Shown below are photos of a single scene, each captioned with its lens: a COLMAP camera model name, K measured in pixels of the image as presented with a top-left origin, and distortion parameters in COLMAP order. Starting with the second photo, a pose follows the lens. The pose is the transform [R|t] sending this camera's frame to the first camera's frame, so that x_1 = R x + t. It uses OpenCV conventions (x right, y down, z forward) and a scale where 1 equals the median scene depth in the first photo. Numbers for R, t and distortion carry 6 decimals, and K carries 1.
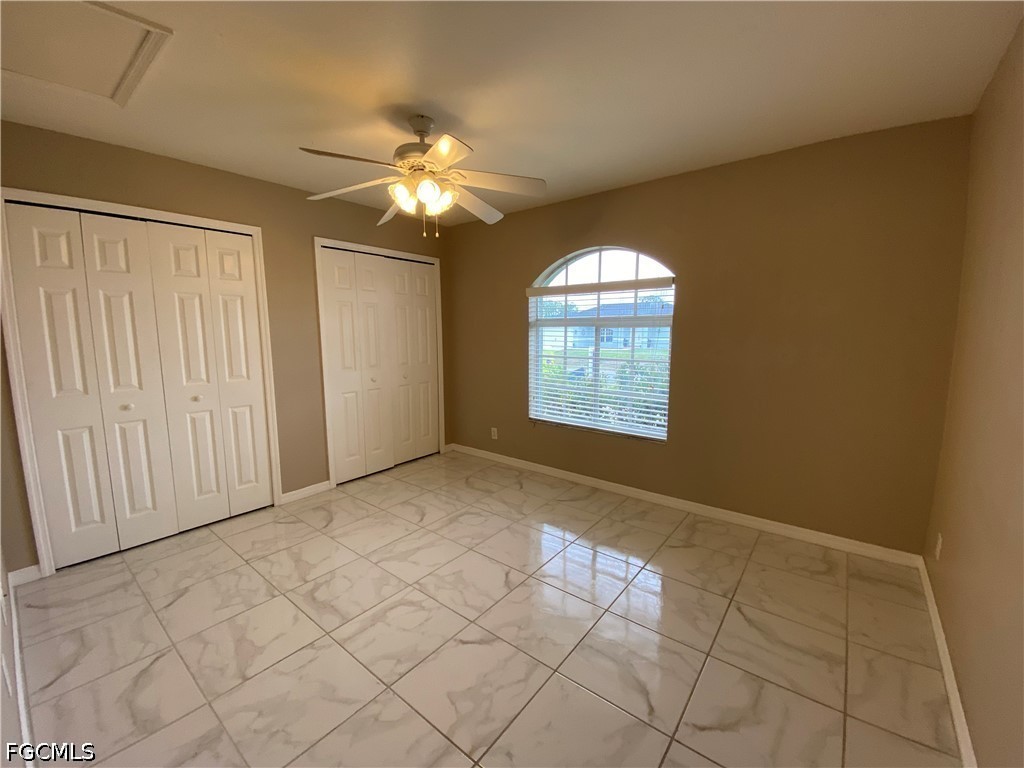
lens RADIAL K [[416.9, 0, 512.1], [0, 416.9, 382.6], [0, 0, 1]] dist [0.032068, -0.024469]
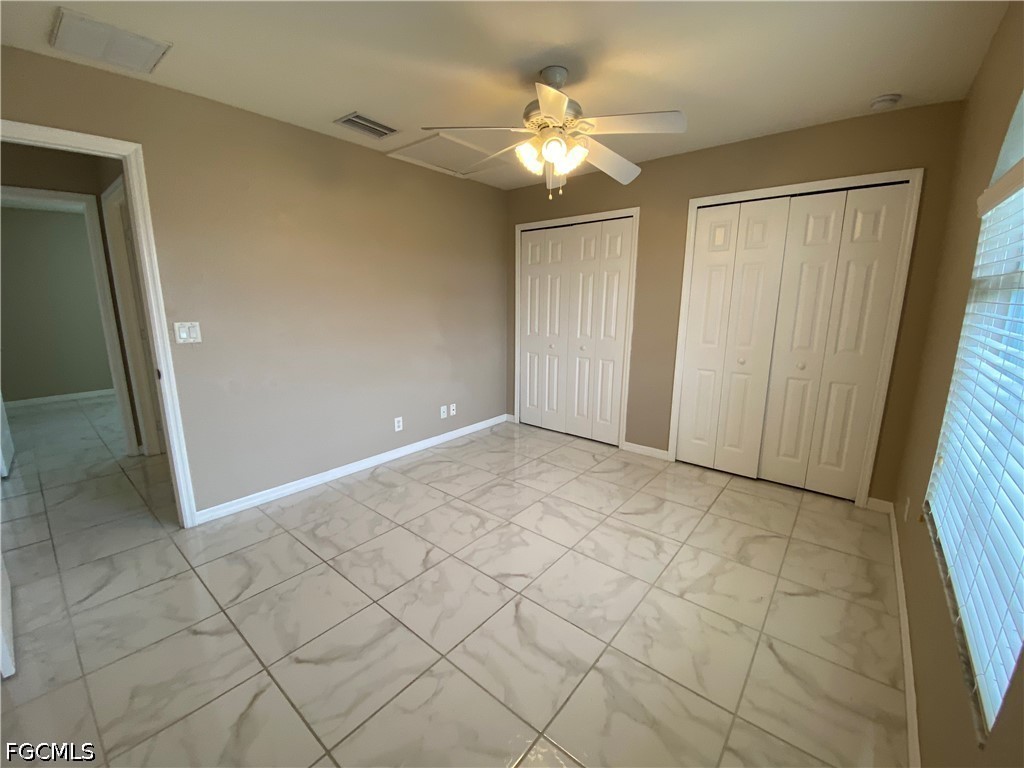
lens RADIAL K [[416.9, 0, 512.1], [0, 416.9, 382.6], [0, 0, 1]] dist [0.032068, -0.024469]
pose [[-0.023899, 0.199561, -0.979594, 0.639678], [-0.130288, 0.970895, 0.200967, -0.096457], [0.991188, 0.132432, 0.002797, 0.755929]]
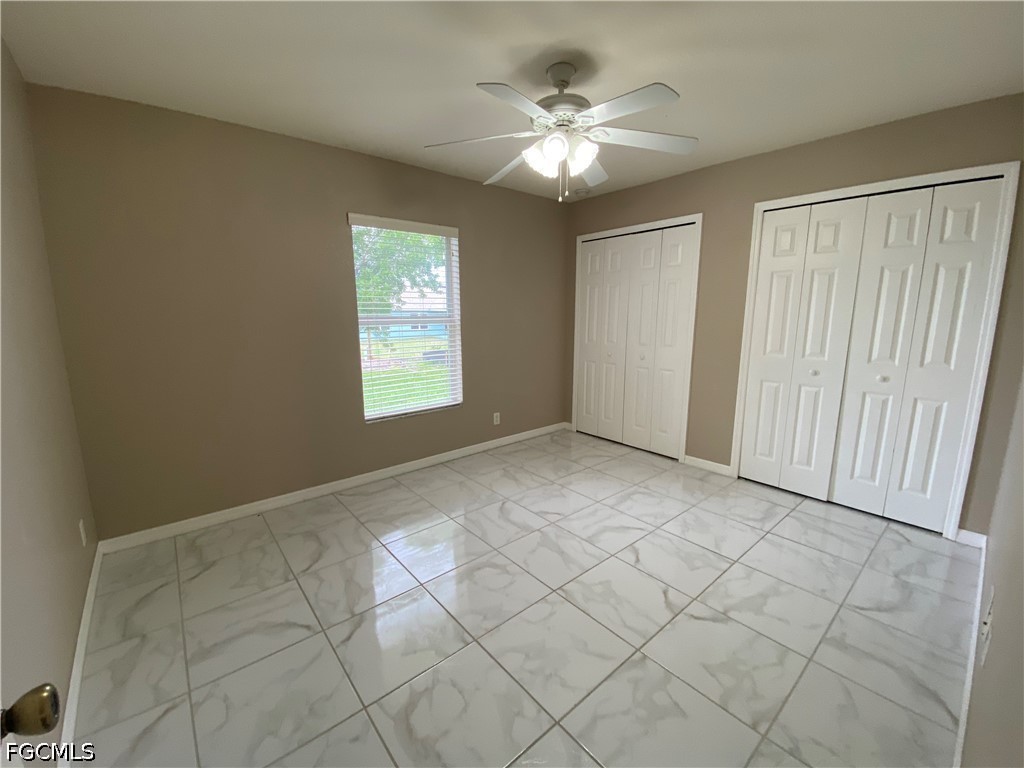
lens RADIAL K [[424.6, 0, 516.5], [0, 424.6, 384.4], [0, 0, 1]] dist [0.042015, -0.026143]
pose [[-0.192017, 0.176374, -0.965413, 0.692816], [-0.121761, 0.971836, 0.201765, -0.105296], [0.973809, 0.156292, -0.165134, 0.823148]]
